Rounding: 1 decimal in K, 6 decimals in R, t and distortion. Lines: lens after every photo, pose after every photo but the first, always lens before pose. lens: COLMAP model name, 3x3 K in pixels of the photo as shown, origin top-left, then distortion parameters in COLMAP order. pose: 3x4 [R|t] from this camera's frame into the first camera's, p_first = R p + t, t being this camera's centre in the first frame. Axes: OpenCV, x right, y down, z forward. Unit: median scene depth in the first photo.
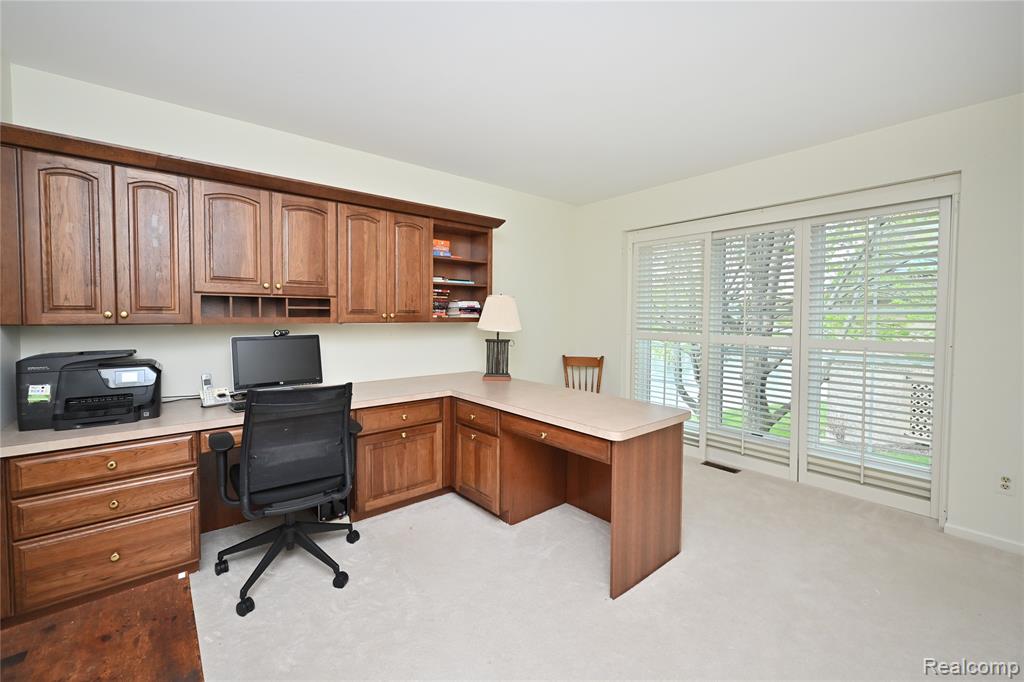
lens RADIAL K [[414.6, 0, 503.8], [0, 414.6, 338.4], [0, 0, 1]] dist [0.000107, -0.000210]
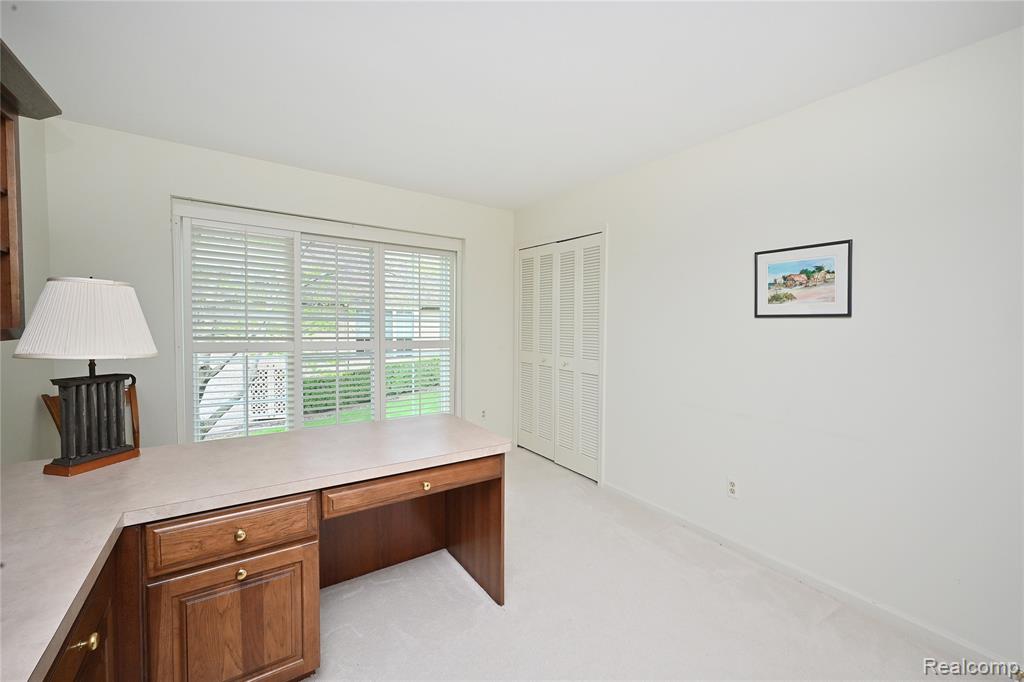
lens RADIAL K [[414.6, 0, 503.8], [0, 414.6, 338.4], [0, 0, 1]] dist [0.000107, -0.000210]
pose [[0.096688, -0.035942, 0.994666, -0.421525], [0.035799, 0.998827, 0.032612, -0.037770], [-0.994671, 0.032455, 0.097861, 0.507348]]
